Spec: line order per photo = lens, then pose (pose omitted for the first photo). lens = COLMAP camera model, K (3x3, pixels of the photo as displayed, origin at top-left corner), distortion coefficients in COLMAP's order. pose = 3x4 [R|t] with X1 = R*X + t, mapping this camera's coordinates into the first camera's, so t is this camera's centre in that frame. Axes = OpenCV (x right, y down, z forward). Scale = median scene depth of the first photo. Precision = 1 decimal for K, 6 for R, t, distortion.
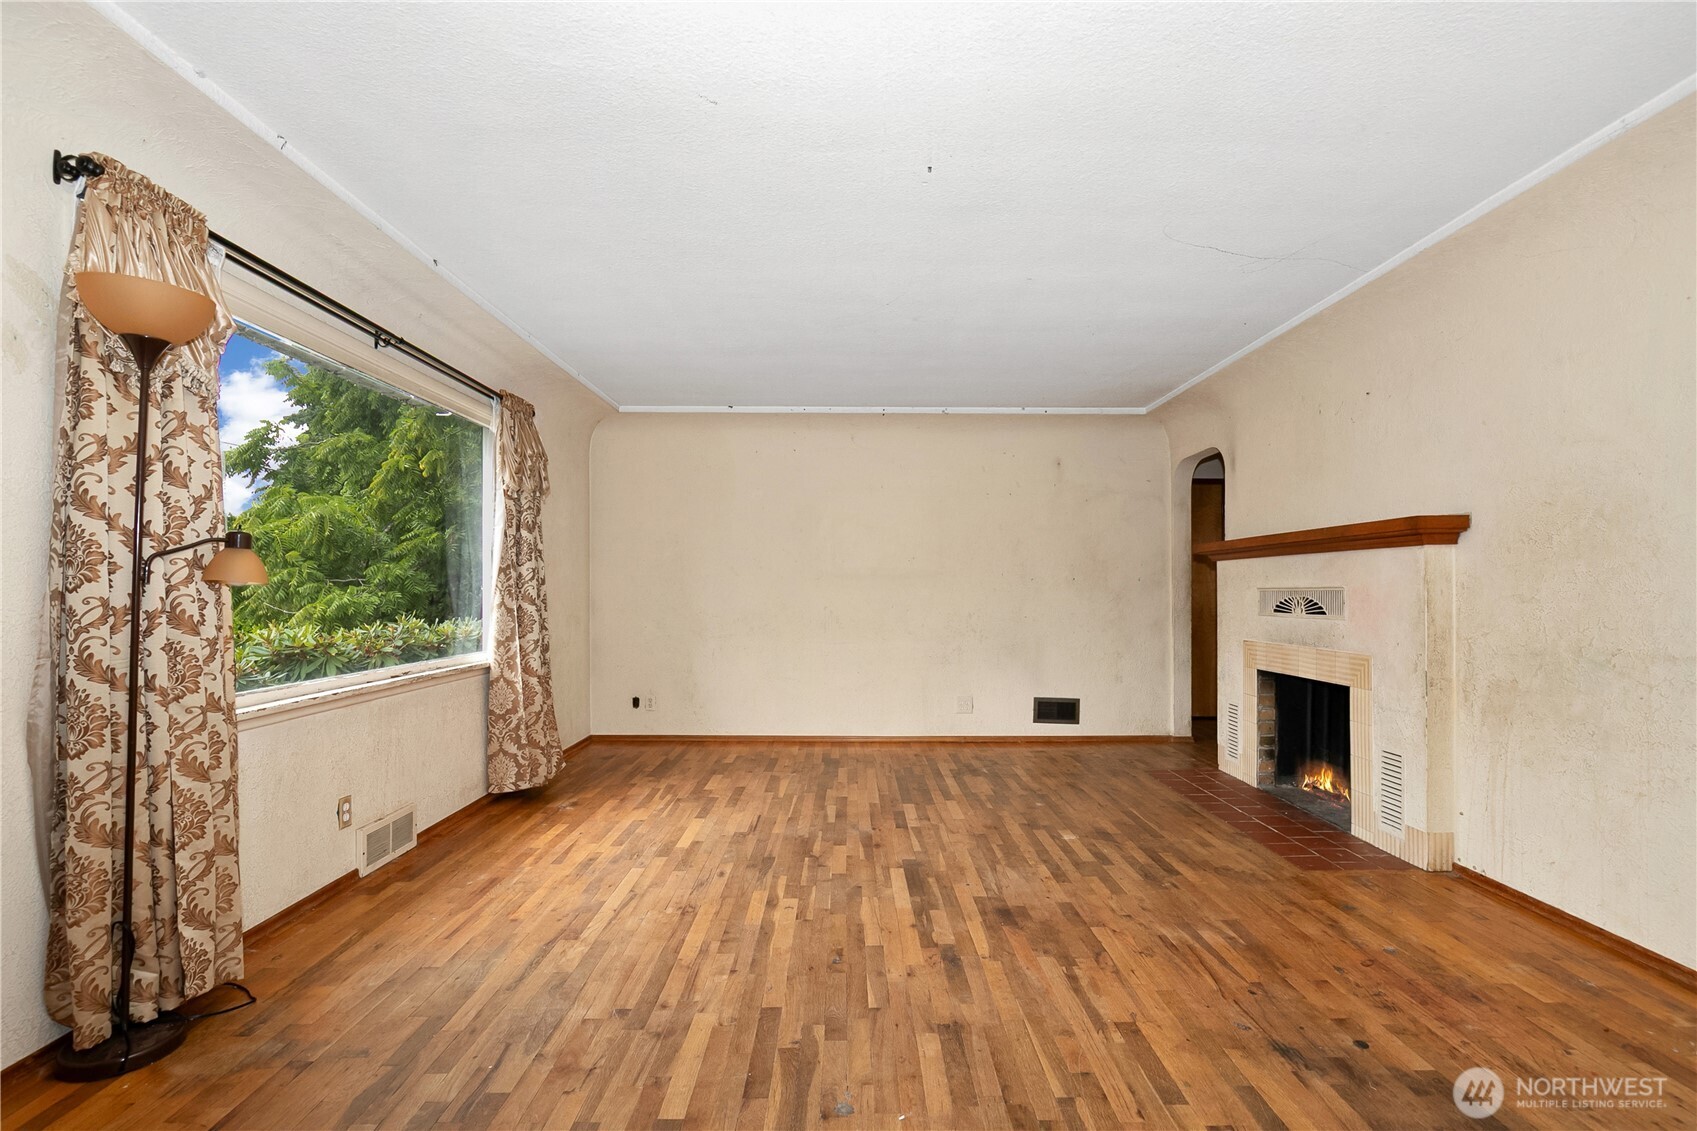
lens RADIAL K [[777.9, 0, 860.8], [0, 777.9, 576.4], [0, 0, 1]] dist [-0.011460, 0.000639]
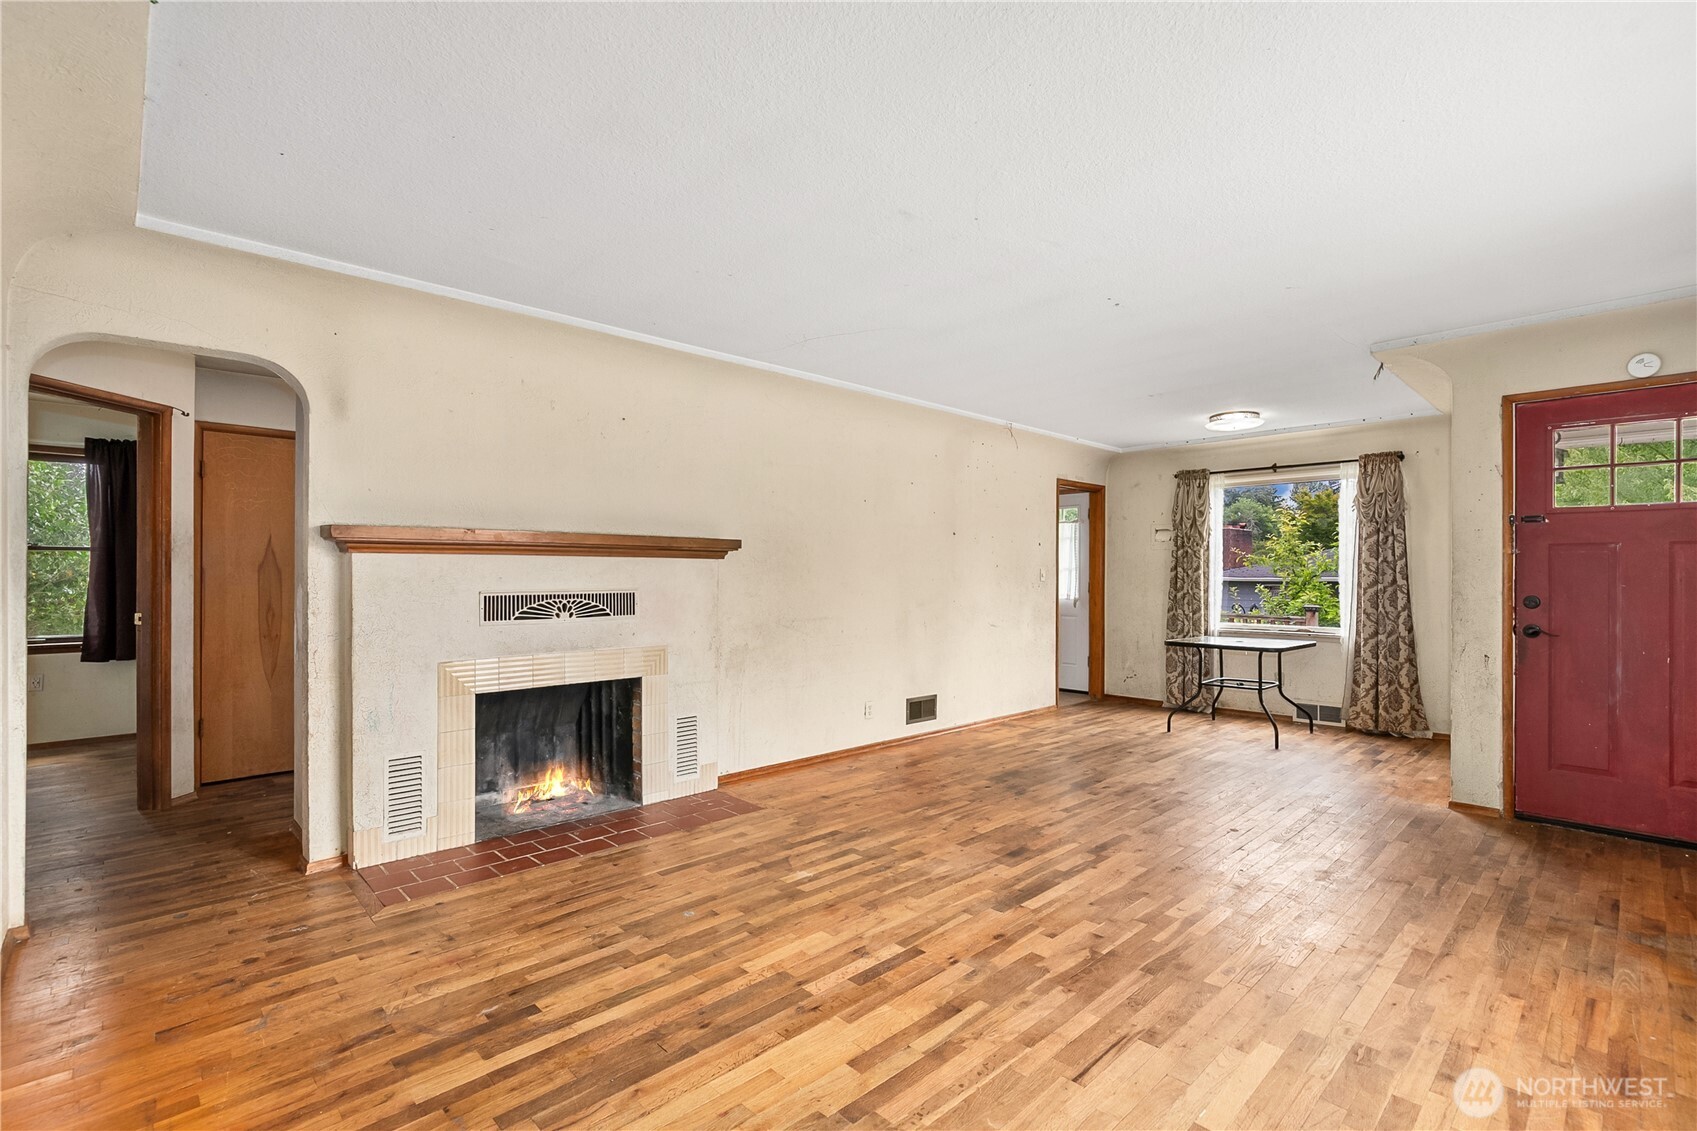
lens RADIAL K [[777.9, 0, 860.8], [0, 777.9, 576.4], [0, 0, 1]] dist [-0.011460, 0.000639]
pose [[-0.687847, -0.000459, 0.725856, -0.489753], [-0.012054, 0.999869, -0.010790, 0.003831], [-0.725756, -0.016171, -0.687762, 1.817540]]
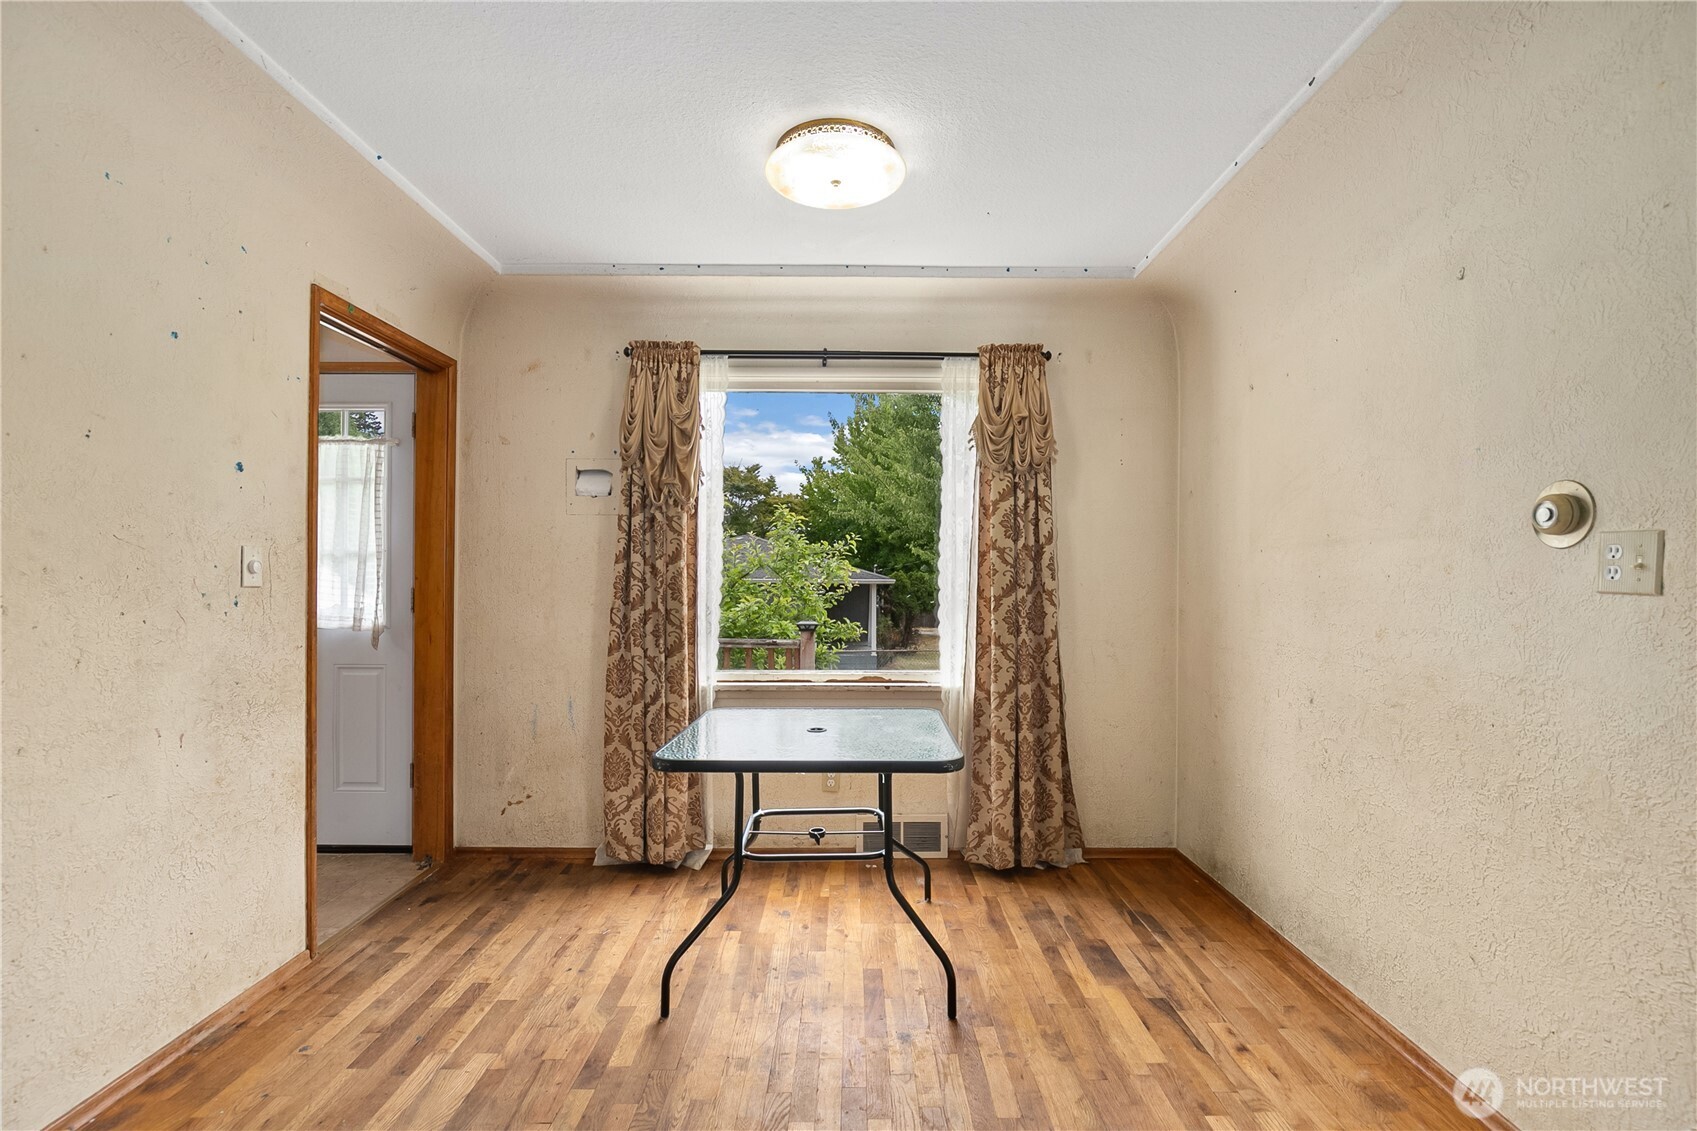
lens RADIAL K [[777.9, 0, 860.8], [0, 777.9, 576.4], [0, 0, 1]] dist [-0.011460, 0.000639]
pose [[-0.999984, -0.003001, 0.004714, 0.226211], [-0.003084, 0.999836, -0.017843, -0.010769], [-0.004659, -0.017857, -0.999830, 0.582625]]
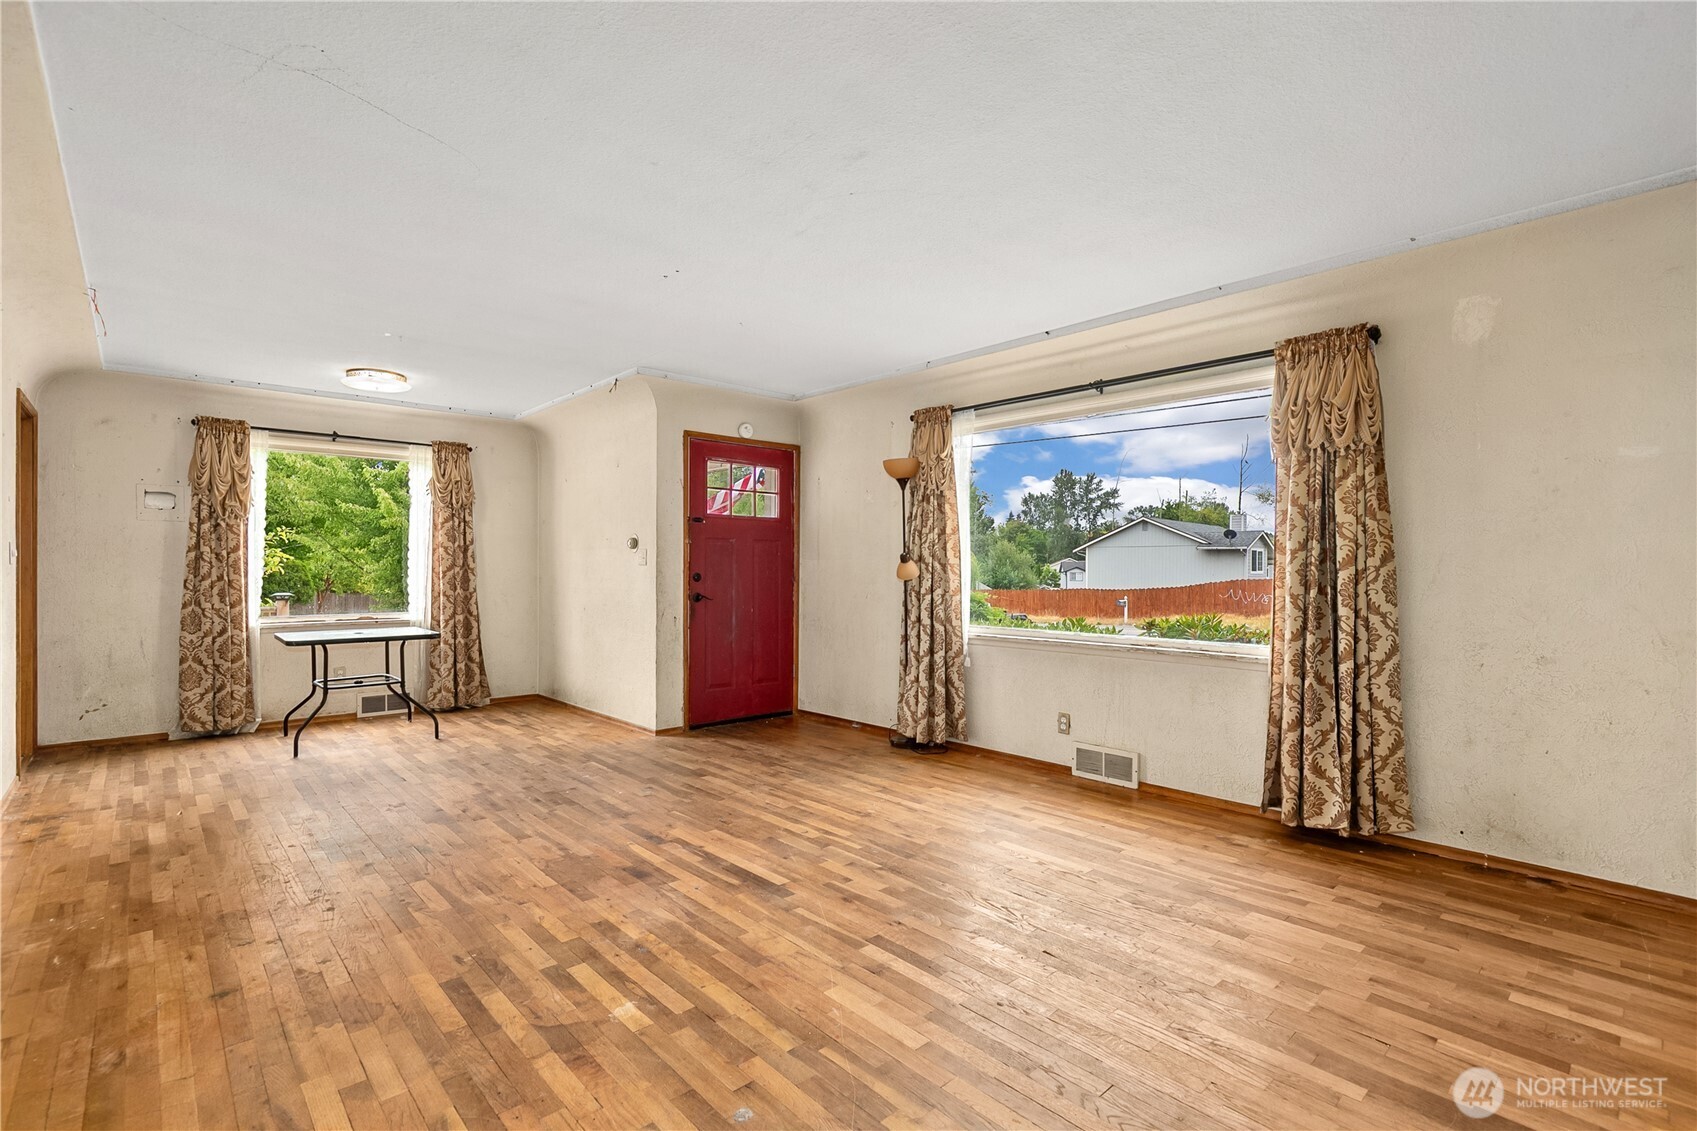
lens RADIAL K [[788.0, 0, 852.9], [0, 788.0, 573.4], [0, 0, 1]] dist [-0.001355, 0.000447]
pose [[-0.749783, 0.003931, -0.661672, 0.608461], [0.008970, 0.999951, -0.004224, 0.021012], [0.661623, -0.009103, -0.749781, 1.793592]]
